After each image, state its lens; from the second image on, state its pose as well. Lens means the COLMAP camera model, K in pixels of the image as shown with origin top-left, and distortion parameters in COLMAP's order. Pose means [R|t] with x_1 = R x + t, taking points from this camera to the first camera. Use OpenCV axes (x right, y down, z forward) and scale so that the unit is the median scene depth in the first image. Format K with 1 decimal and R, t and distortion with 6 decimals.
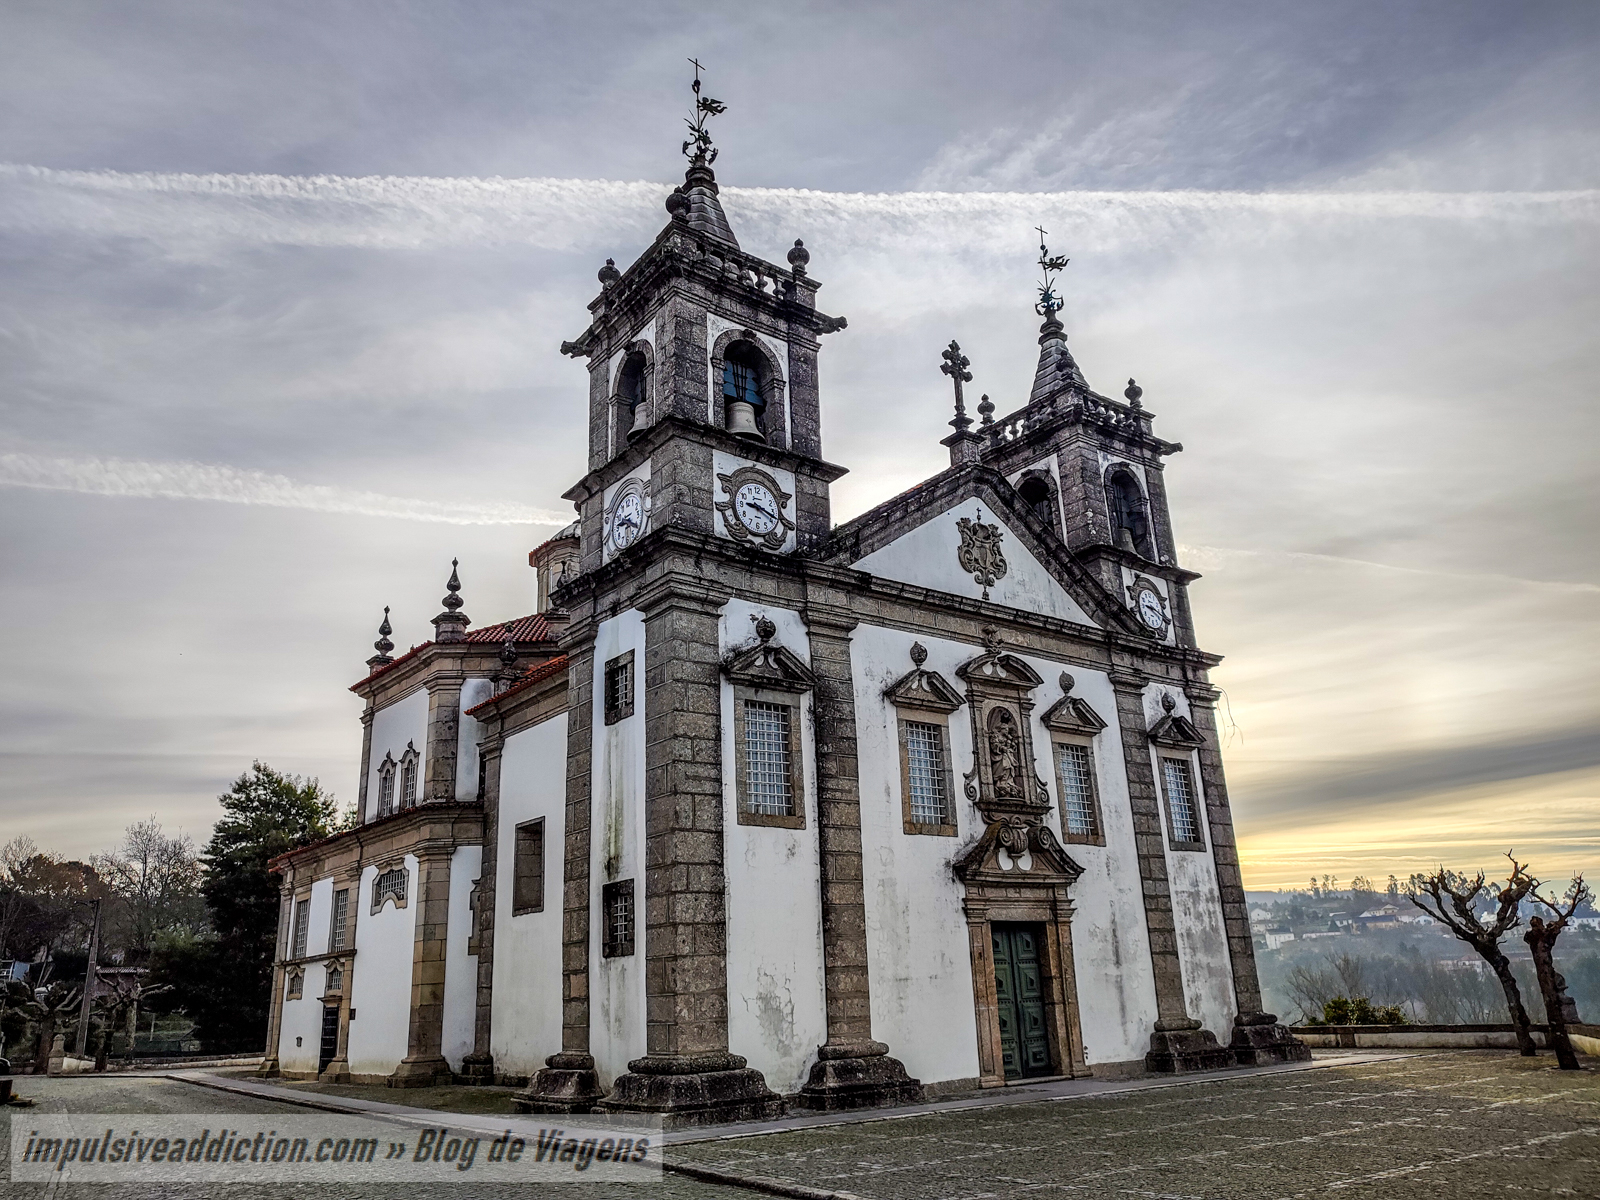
lens RADIAL K [[1148.5, 0, 793.4], [0, 1148.5, 594.1], [0, 0, 1]] dist [0.006552, -0.004351]
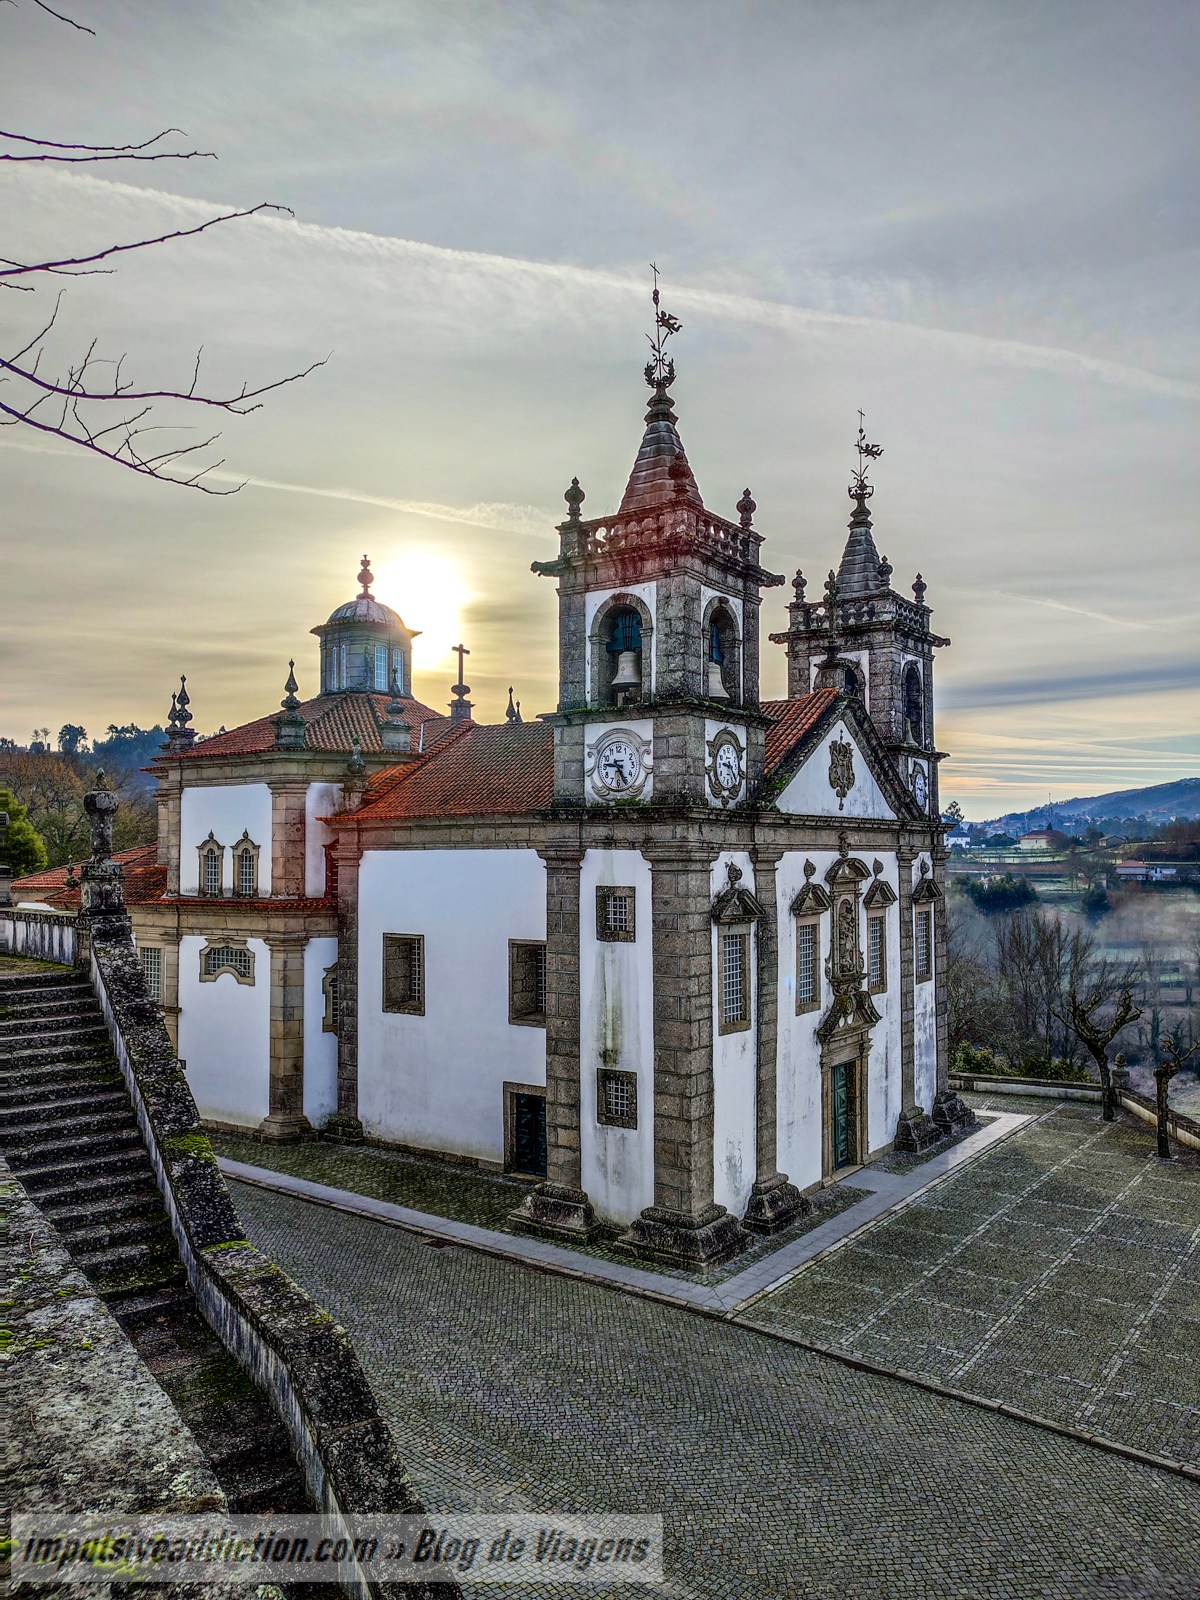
lens RADIAL K [[1148.5, 0, 594.4], [0, 1148.5, 794.7], [0, 0, 1]] dist [0.006552, -0.004351]
pose [[0.956448, 0.055727, 0.286535, -0.469932], [-0.132178, 0.957887, 0.254913, -0.309082], [-0.260263, -0.281685, 0.923535, -0.078116]]
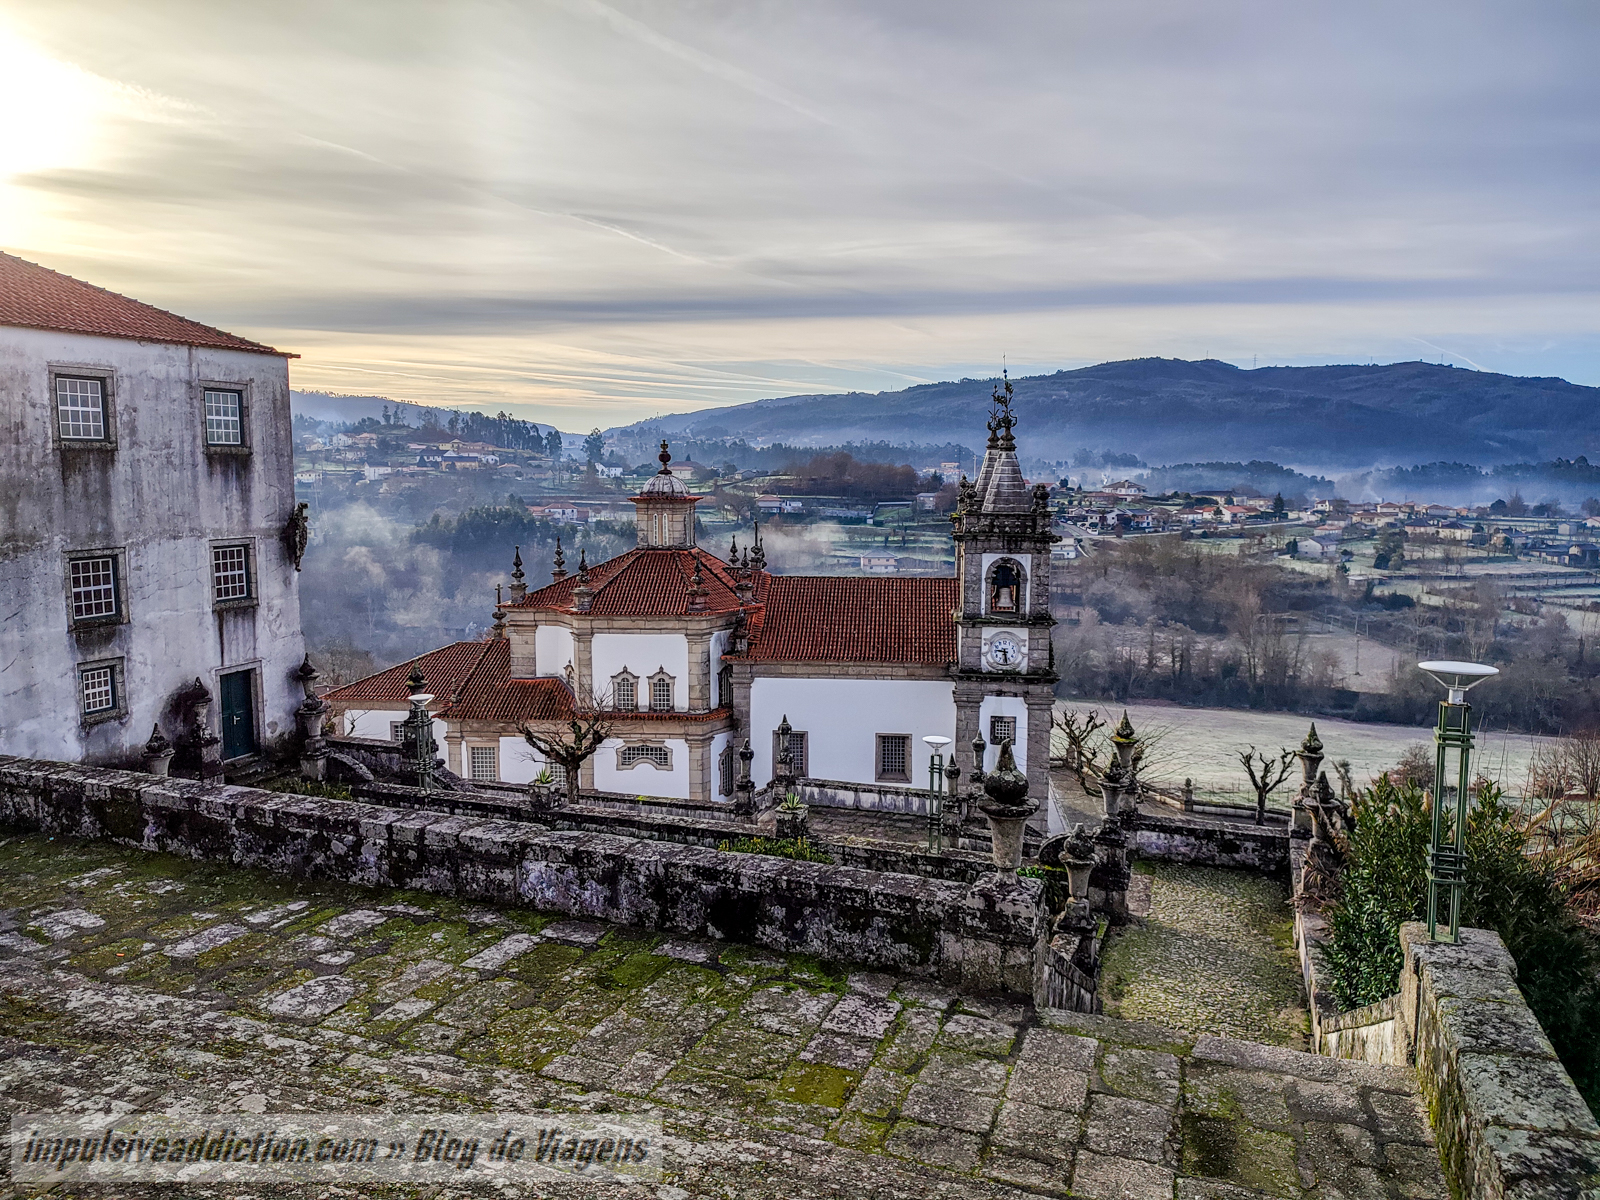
lens RADIAL K [[1148.5, 0, 798.2], [0, 1148.5, 599.1], [0, 0, 1]] dist [0.006552, -0.004351]
pose [[0.691213, -0.038261, 0.721638, -1.854459], [-0.271452, 0.911721, 0.308347, -0.672805], [-0.669730, -0.409023, 0.619807, -0.043446]]
